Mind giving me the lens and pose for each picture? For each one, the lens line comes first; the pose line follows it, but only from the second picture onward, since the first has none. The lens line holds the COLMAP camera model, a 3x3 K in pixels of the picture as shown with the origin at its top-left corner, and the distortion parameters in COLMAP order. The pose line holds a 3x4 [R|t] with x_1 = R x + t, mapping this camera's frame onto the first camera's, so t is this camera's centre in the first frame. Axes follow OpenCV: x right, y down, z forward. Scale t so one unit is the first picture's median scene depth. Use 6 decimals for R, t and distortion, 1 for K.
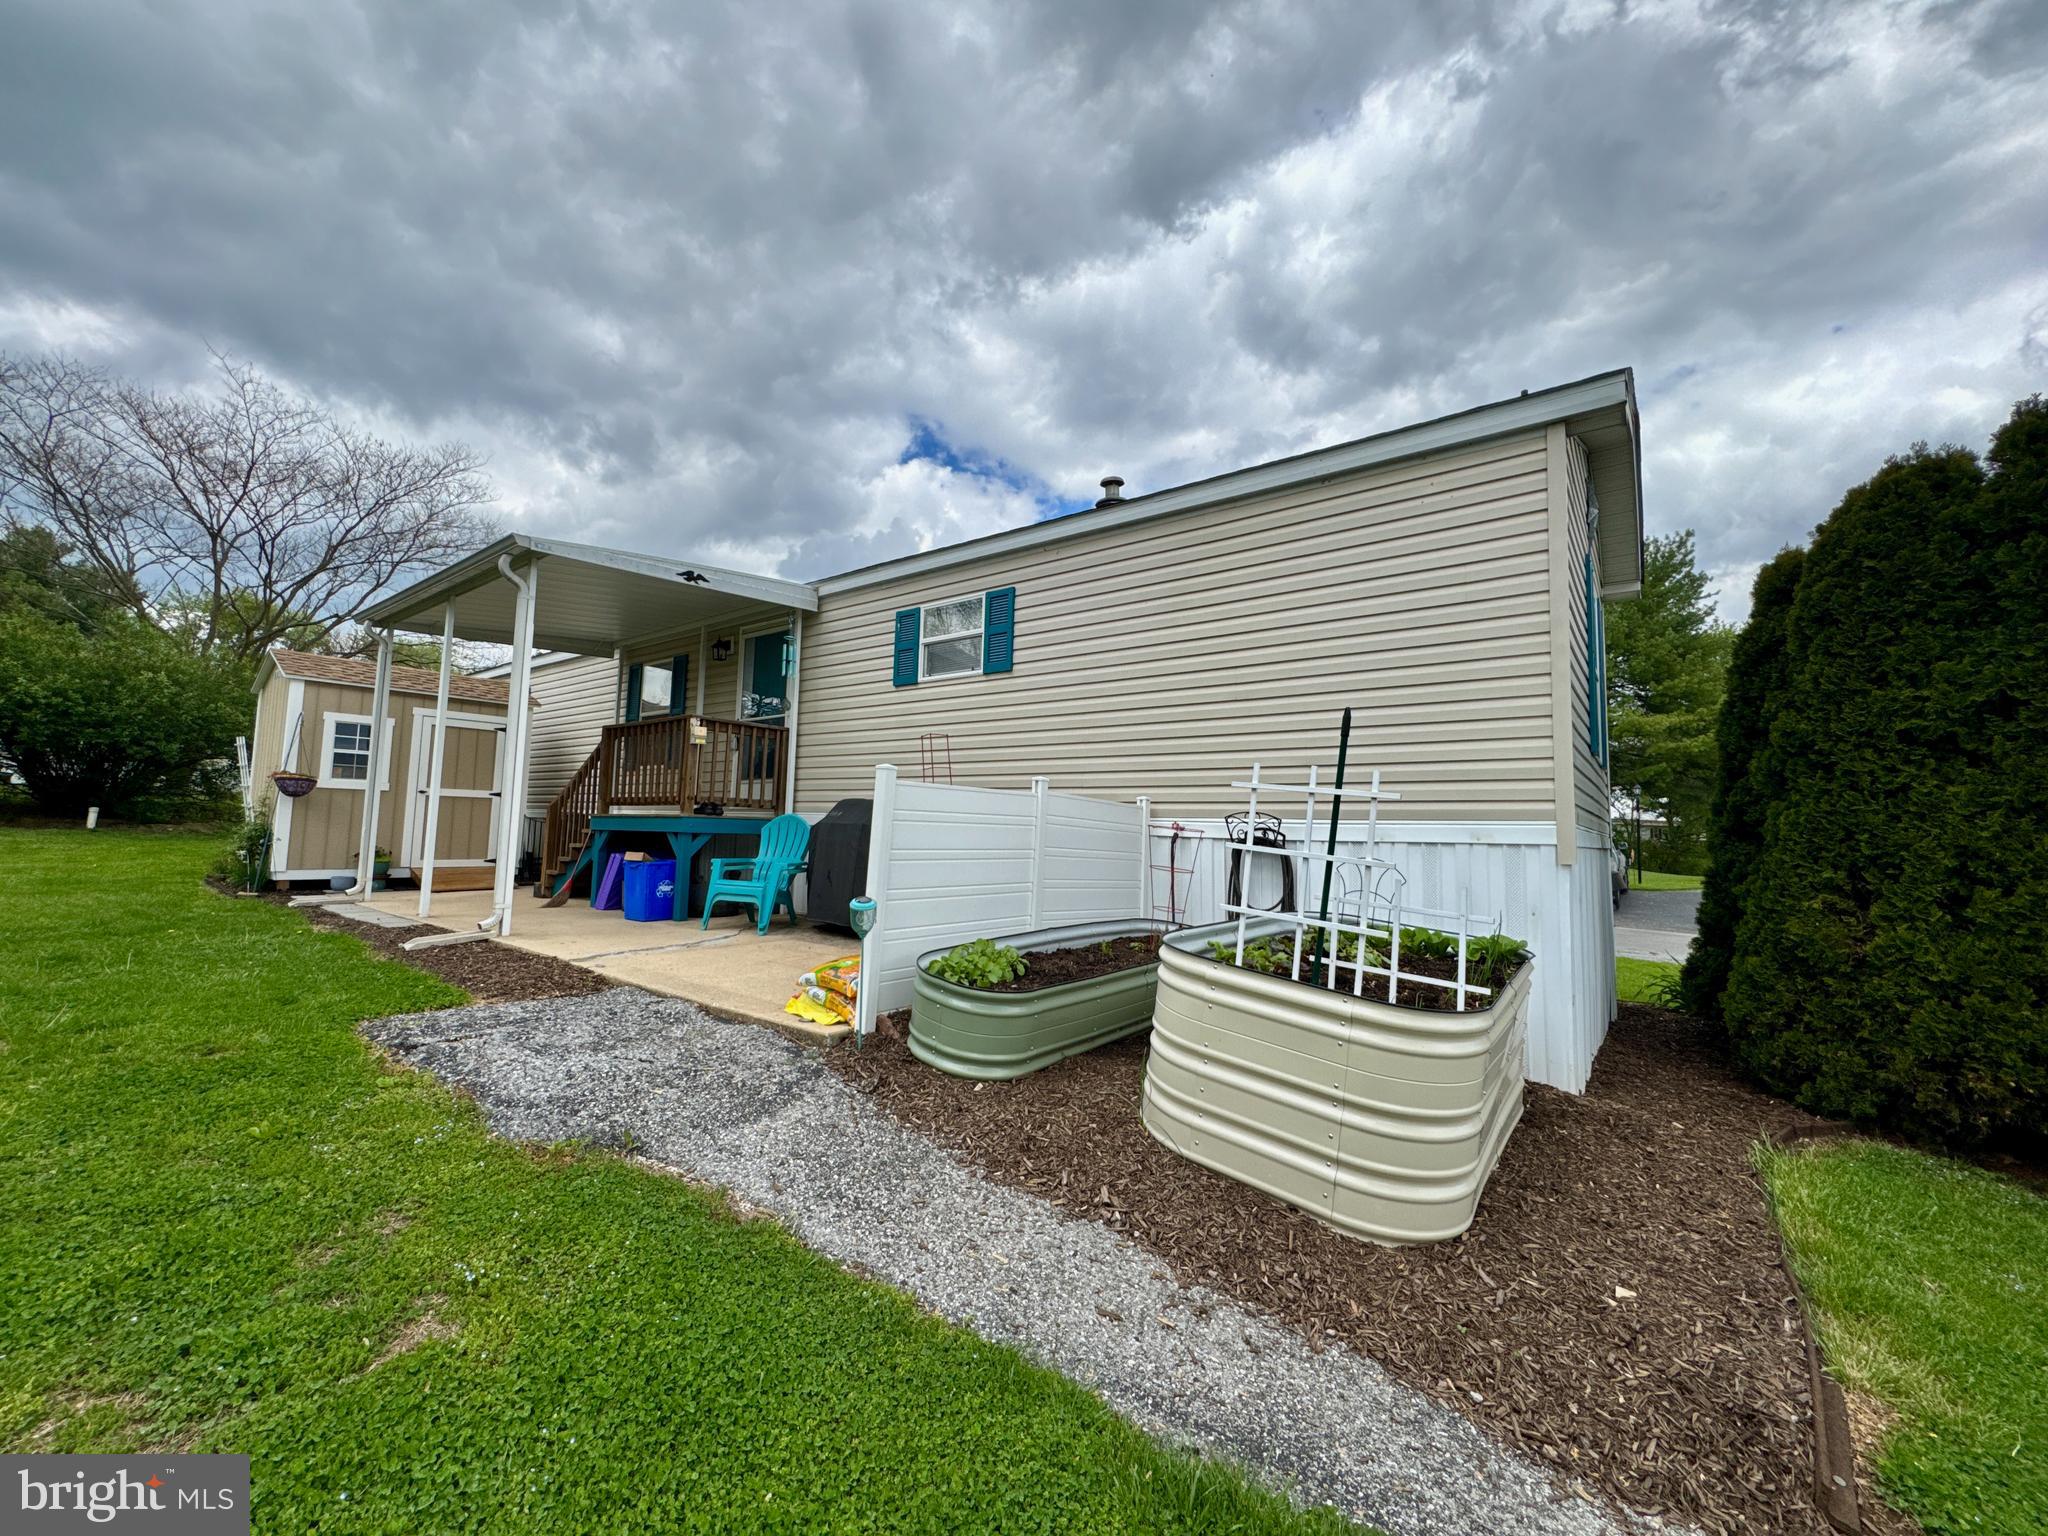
lens RADIAL K [[814.3, 0, 1026.6], [0, 814.3, 760.9], [0, 0, 1]] dist [-0.004284, 0.000833]
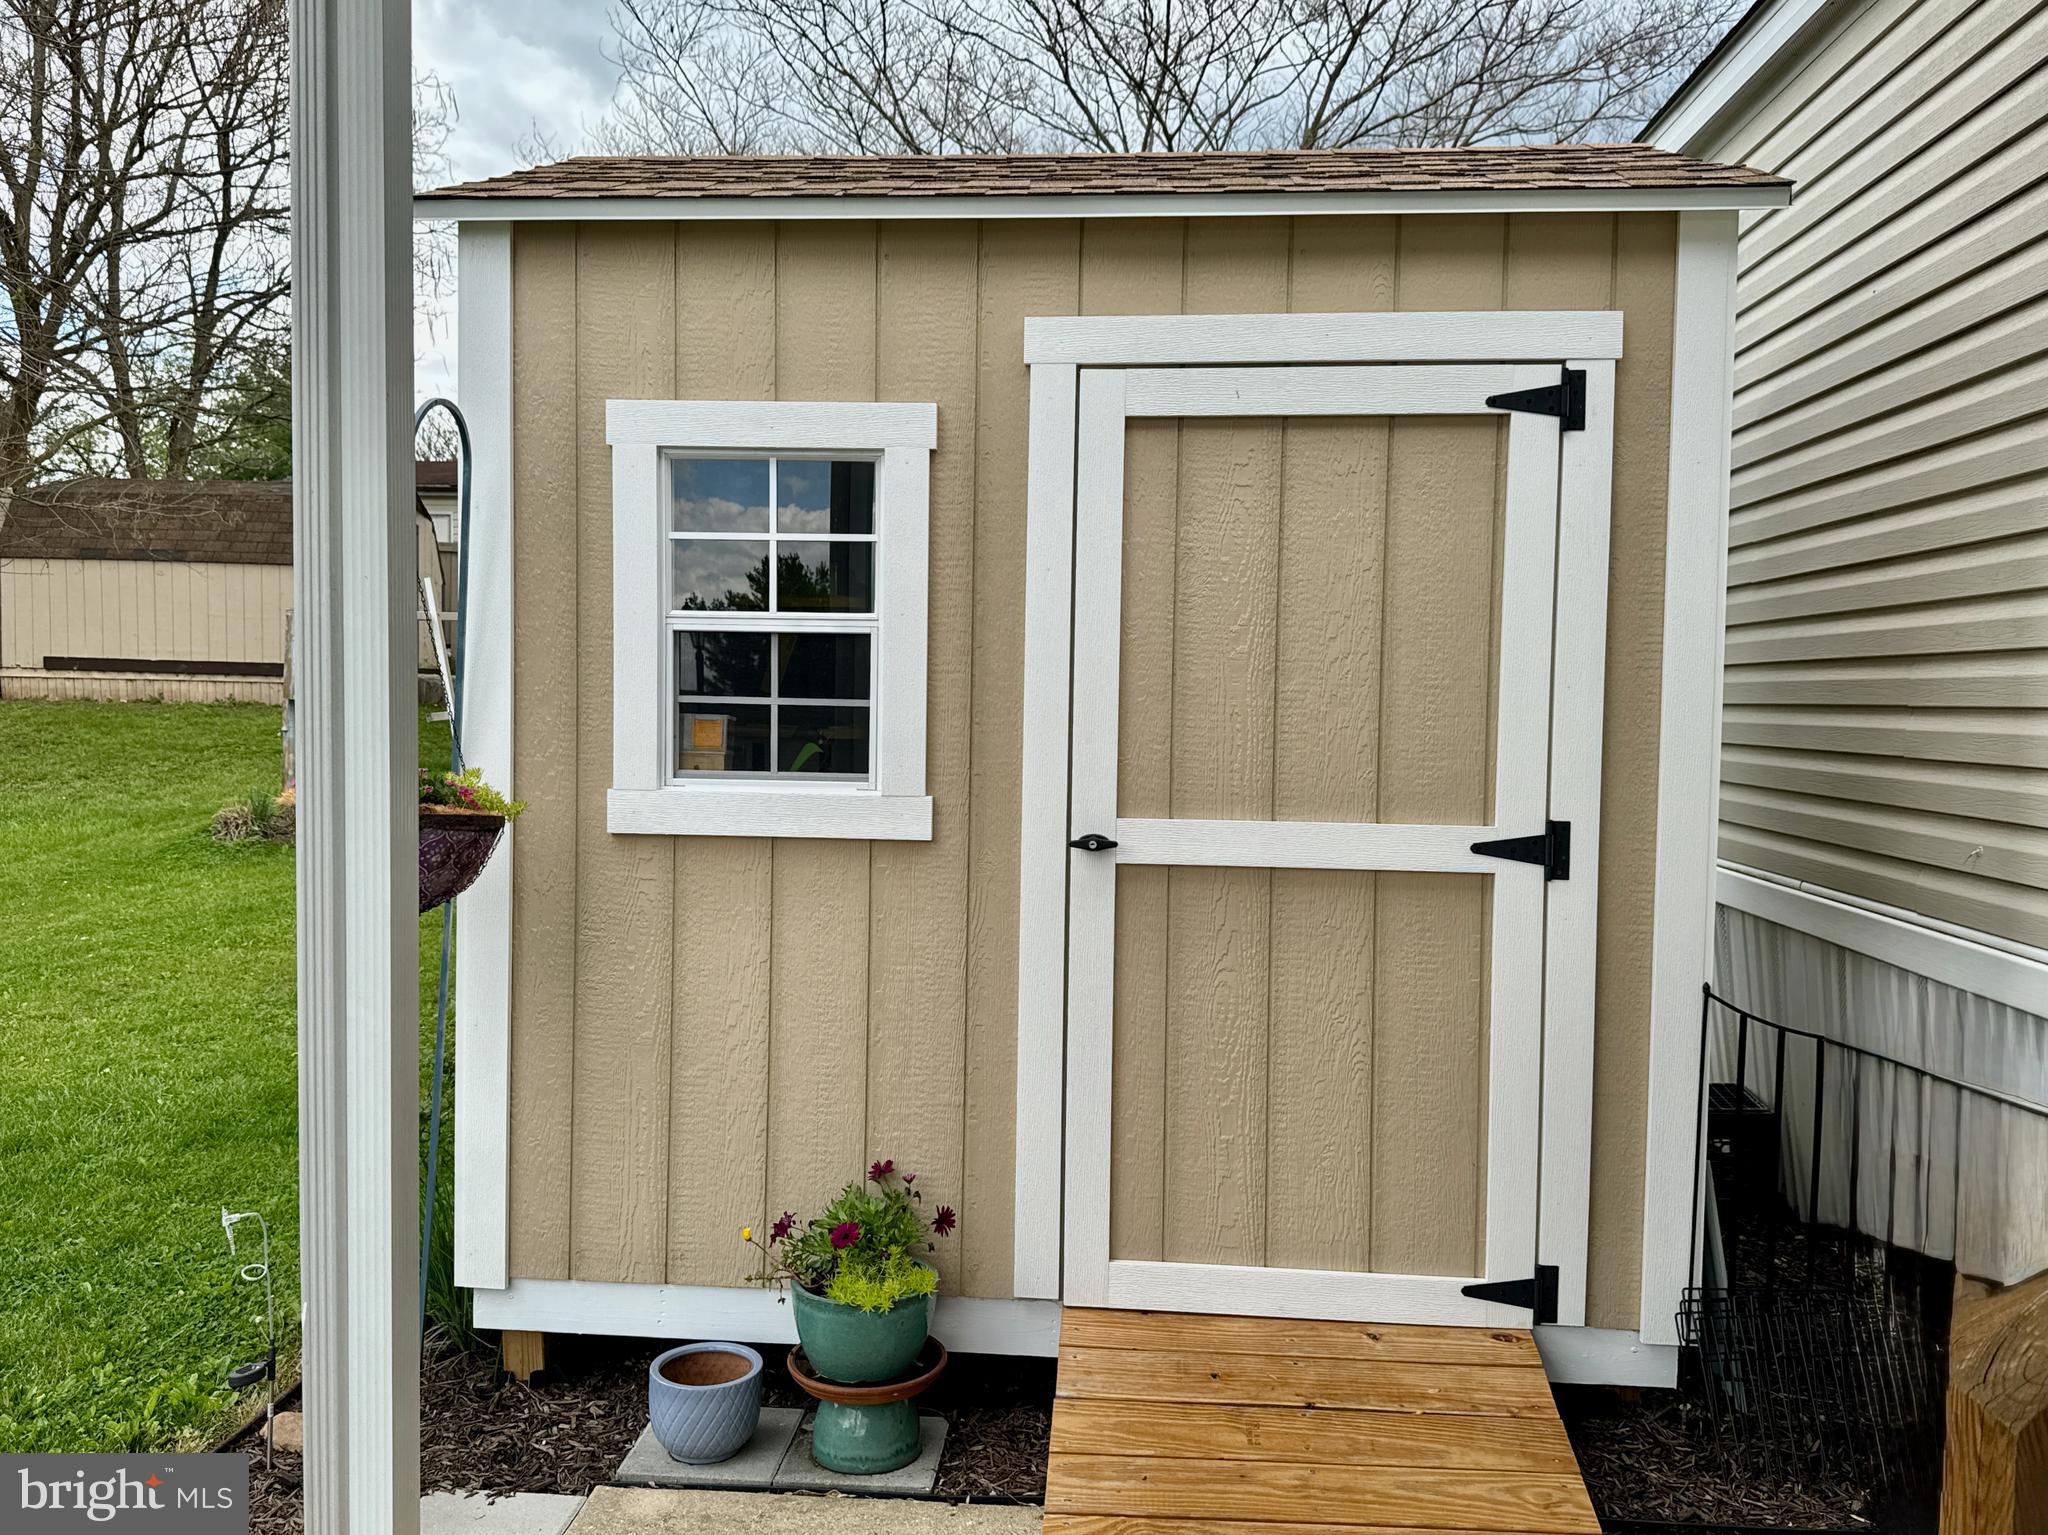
lens RADIAL K [[1581.2, 0, 1027.0], [0, 1581.2, 775.3], [0, 0, 1]] dist [0.052002, -0.008448]
pose [[0.554618, 0.026612, -0.831679, -0.668332], [0.068268, 0.994664, 0.077353, -0.000990], [0.829300, -0.099679, 0.549842, 1.111203]]
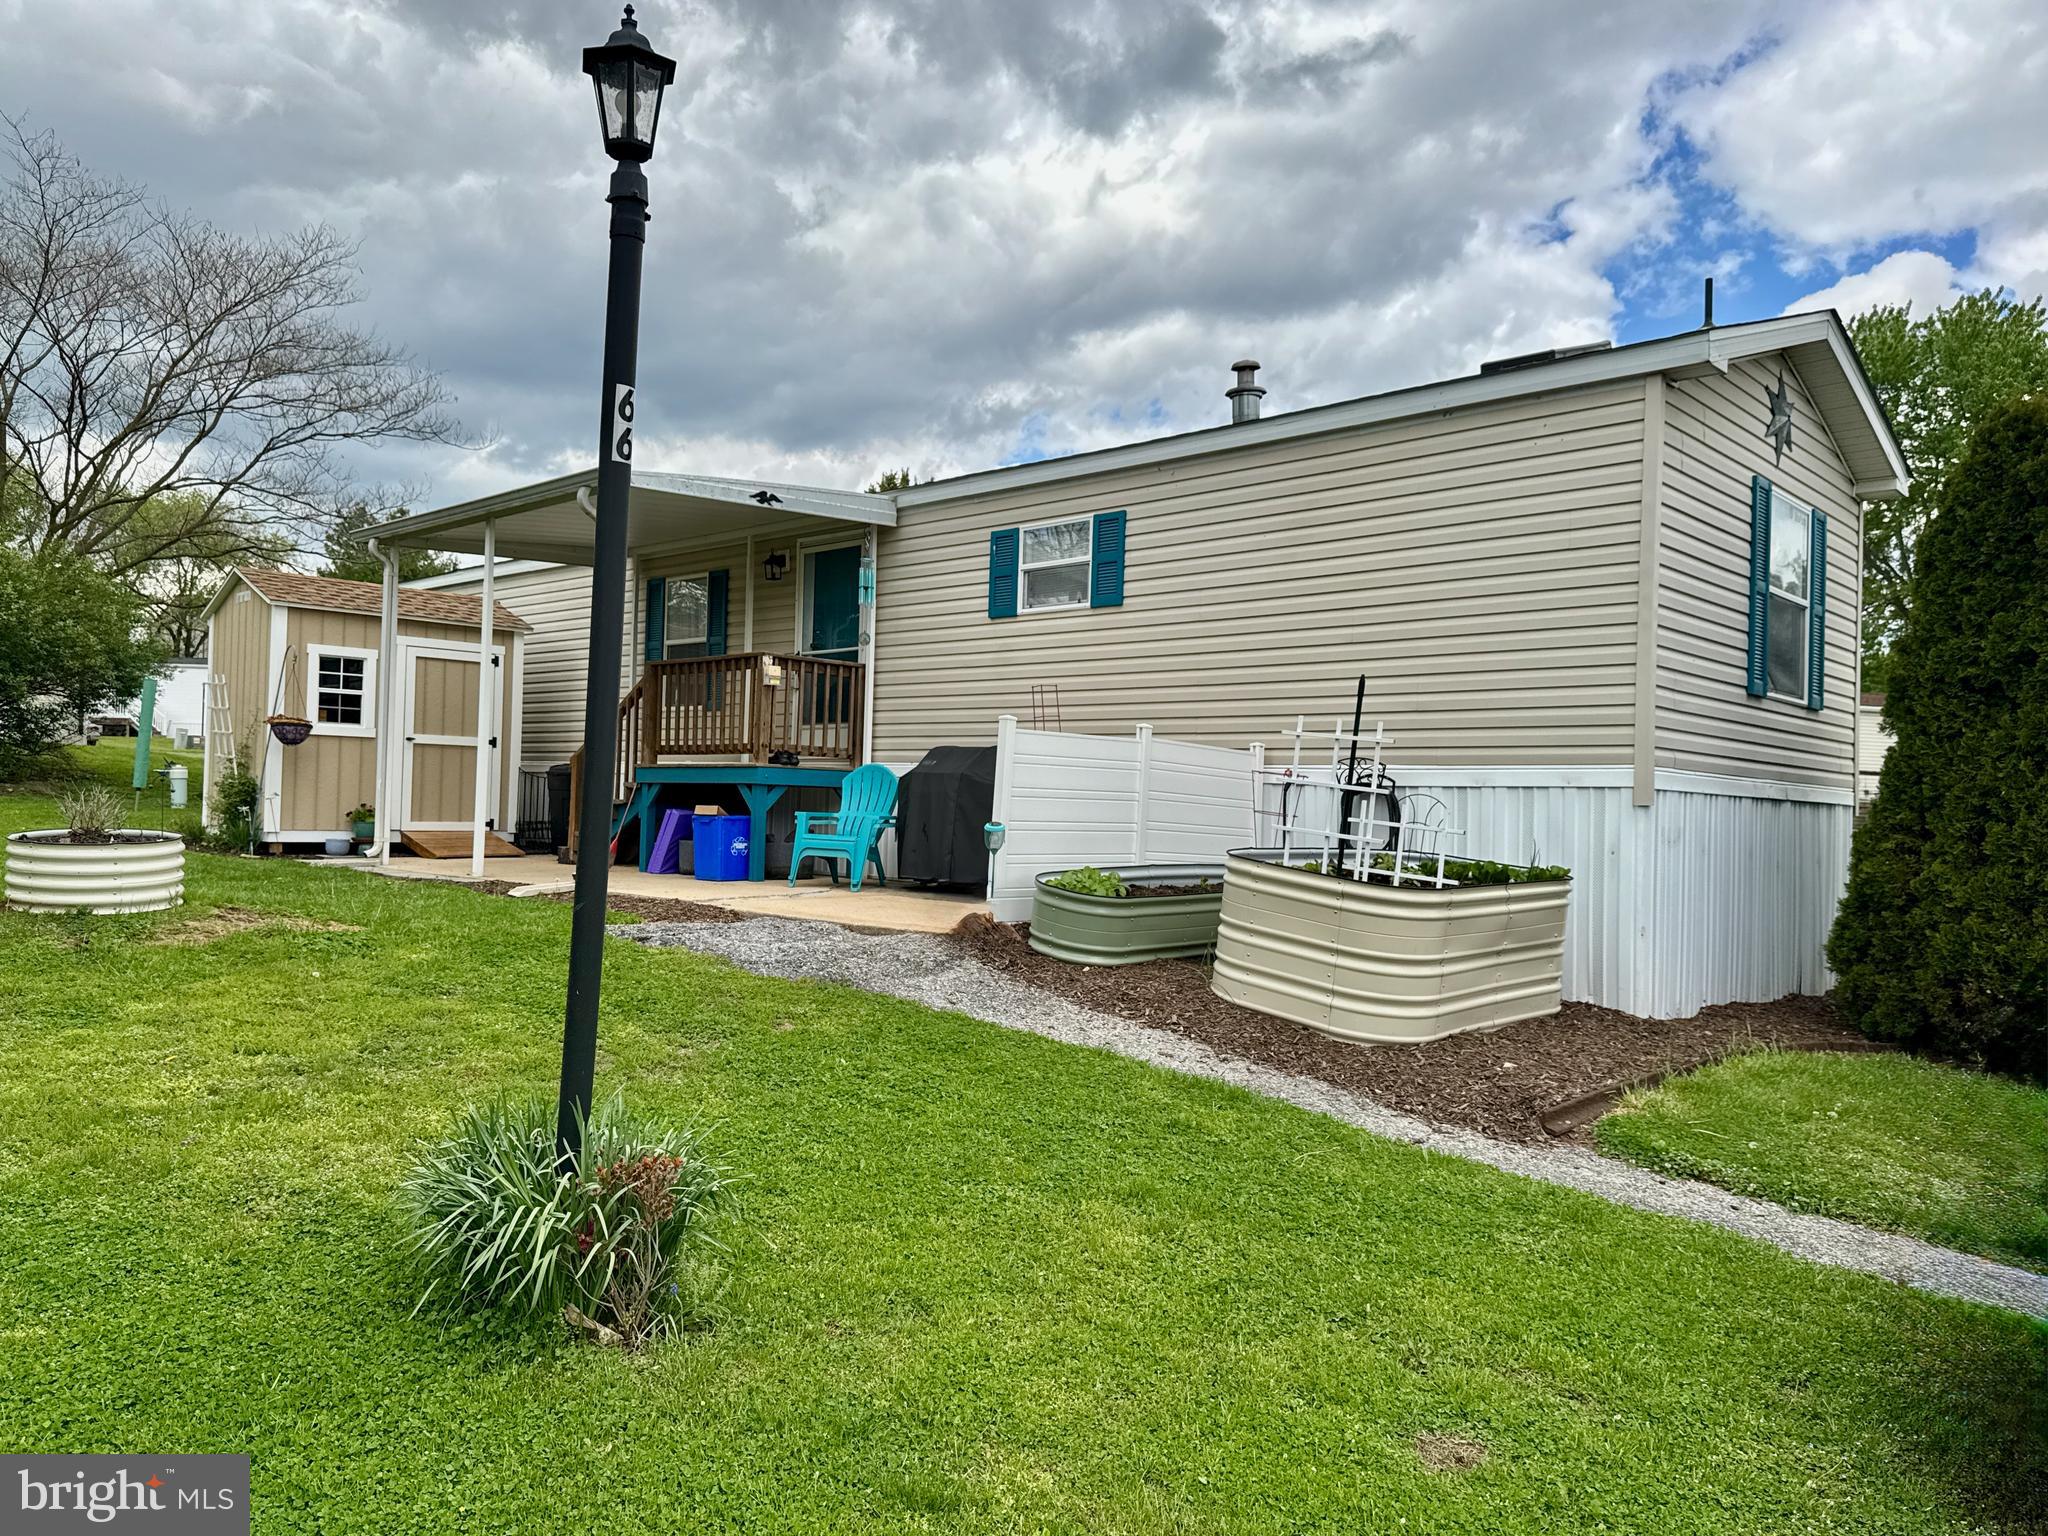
lens RADIAL K [[1436.4, 0, 1029.6], [0, 1436.4, 782.0], [0, 0, 1]] dist [0.064833, -0.080195]
pose [[0.995136, 0.001557, -0.098502, 0.032631], [0.005158, 0.997680, 0.067884, -0.020146], [0.098379, -0.068061, 0.992819, -0.539064]]
